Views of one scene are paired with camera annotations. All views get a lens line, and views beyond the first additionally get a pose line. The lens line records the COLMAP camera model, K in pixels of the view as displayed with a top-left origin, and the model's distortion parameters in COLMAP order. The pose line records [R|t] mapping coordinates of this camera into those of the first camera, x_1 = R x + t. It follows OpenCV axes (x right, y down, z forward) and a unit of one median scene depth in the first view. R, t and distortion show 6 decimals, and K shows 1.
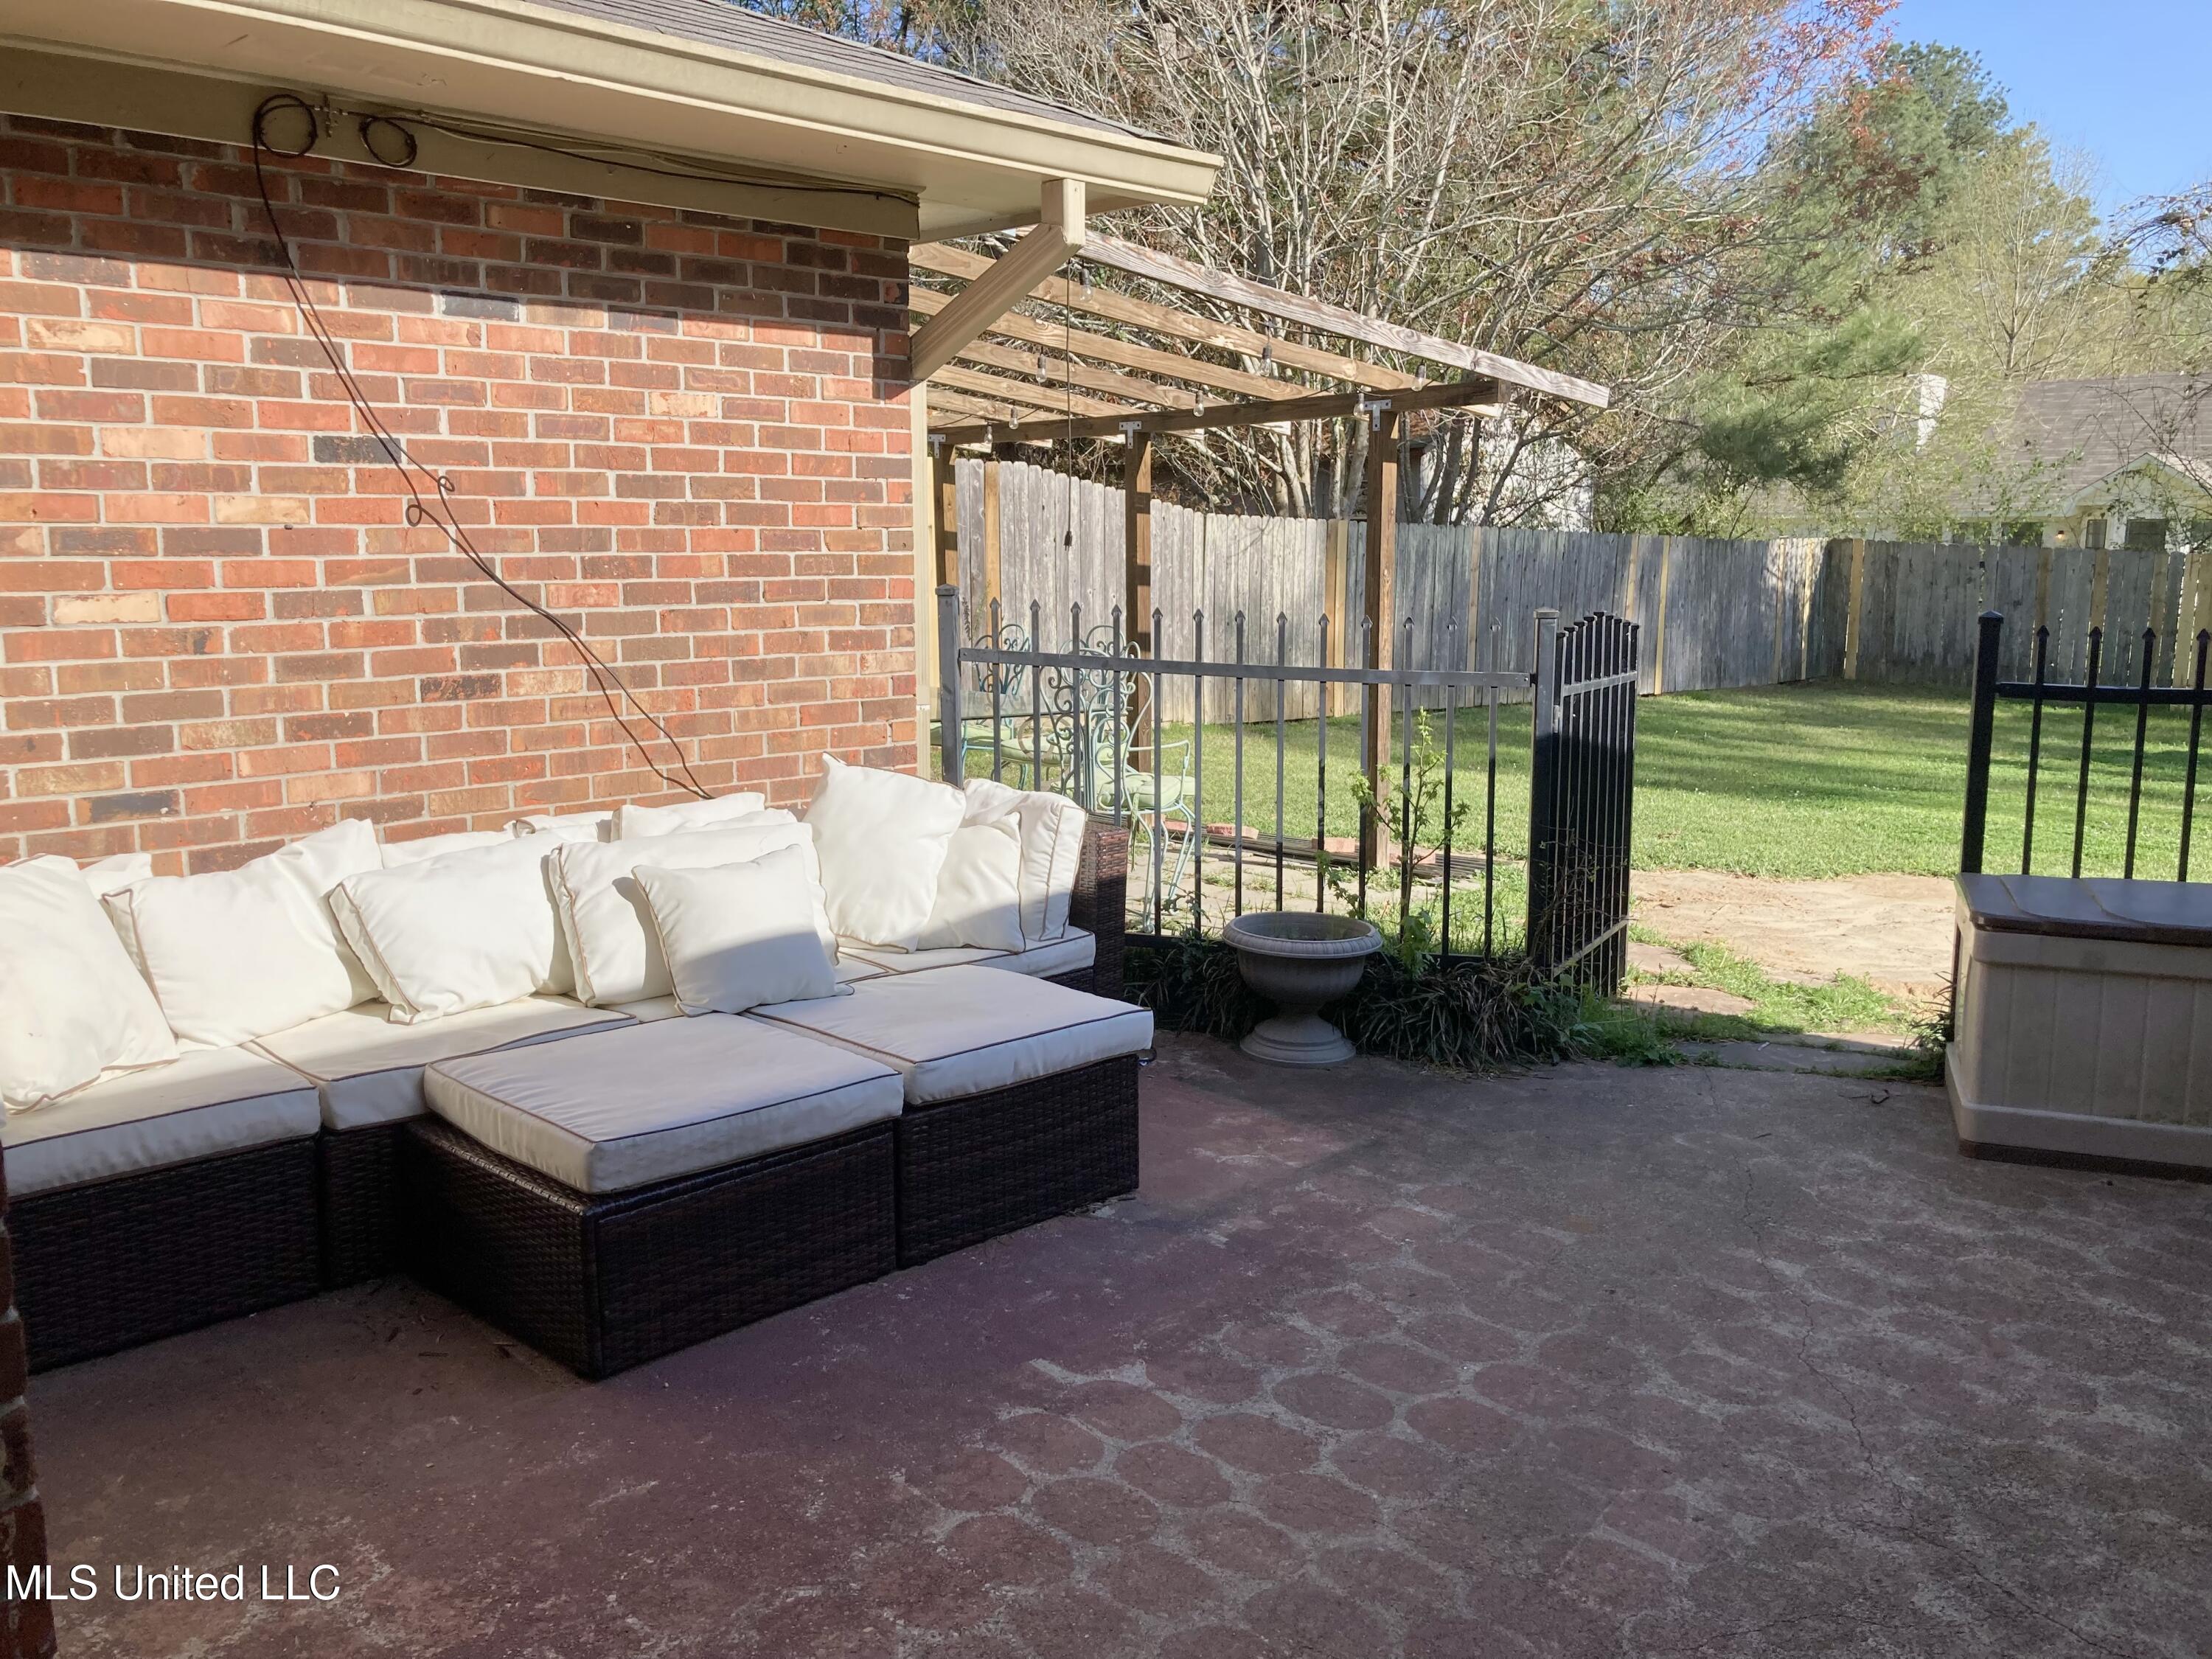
lens RADIAL K [[1860.5, 0, 1106.0], [0, 1860.5, 829.5], [0, 0, 1]] dist [0.014859, 0.002320]
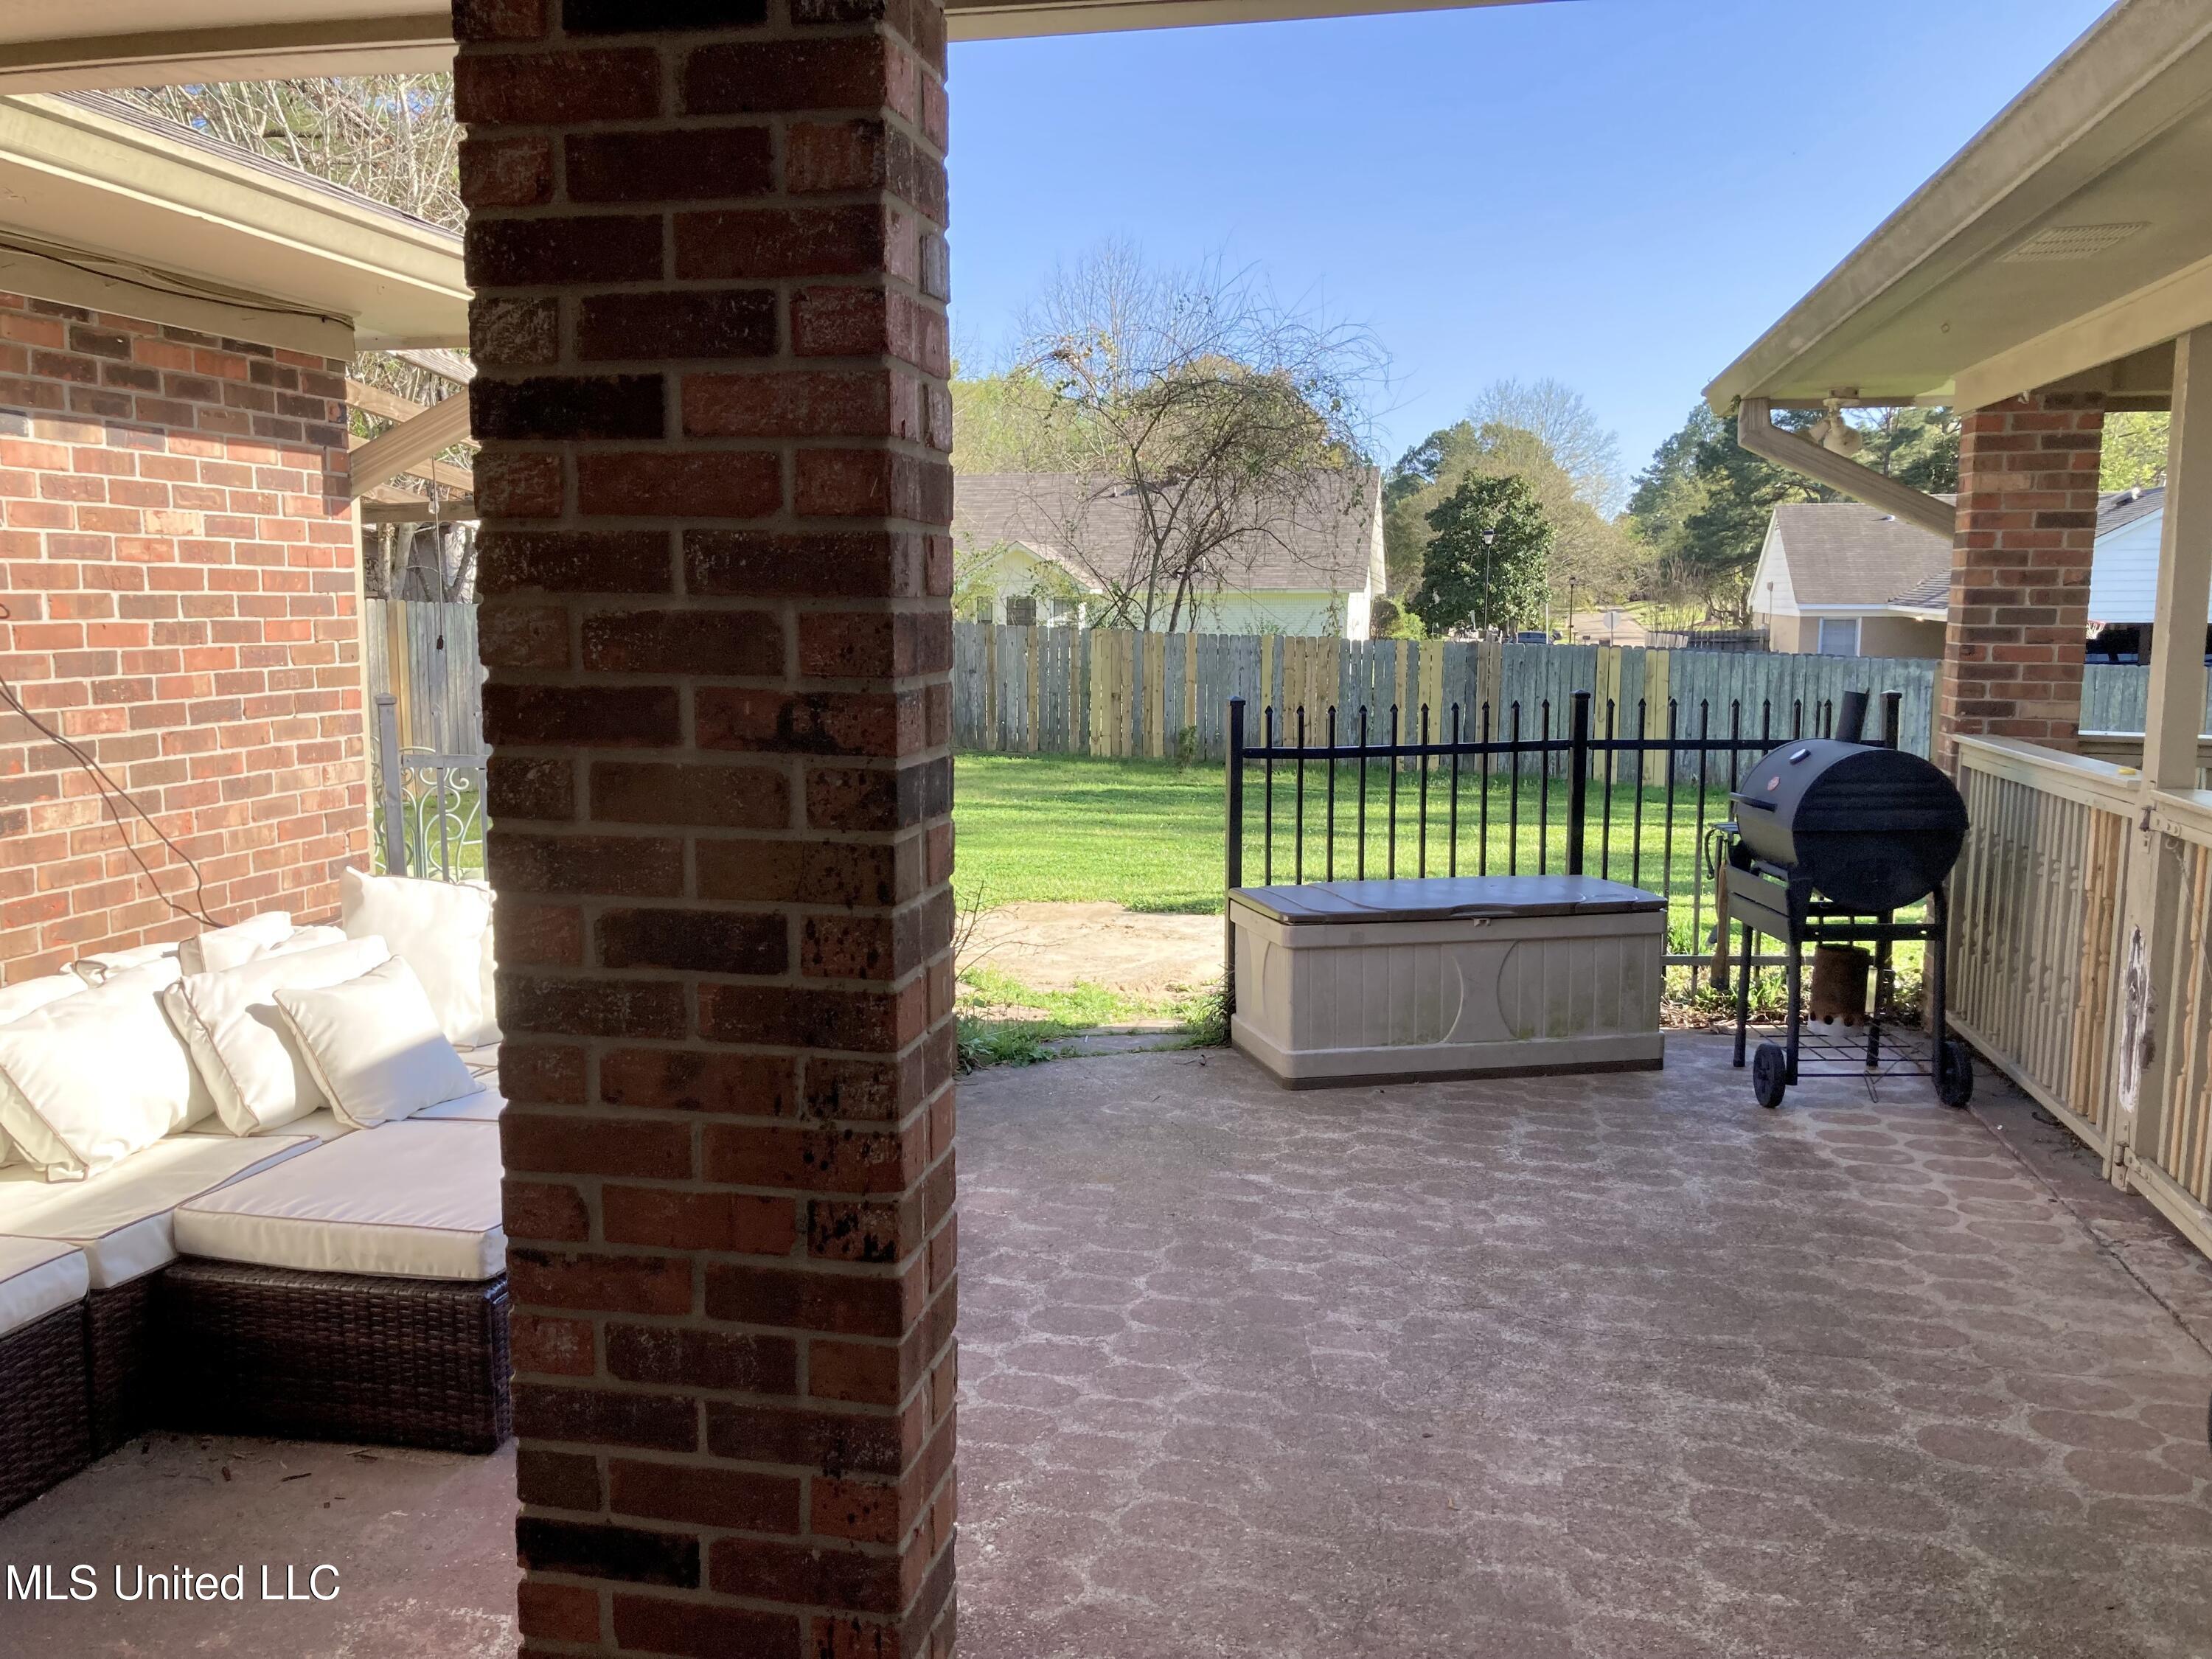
lens RADIAL K [[1864.8, 0, 1106.0], [0, 1864.8, 829.5], [0, 0, 1]] dist [0.041621, 0.019671]
pose [[0.832923, -0.069114, 0.549056, -0.381620], [0.087358, 0.996151, -0.007130, -0.018230], [-0.546450, 0.053903, 0.835755, -0.088070]]
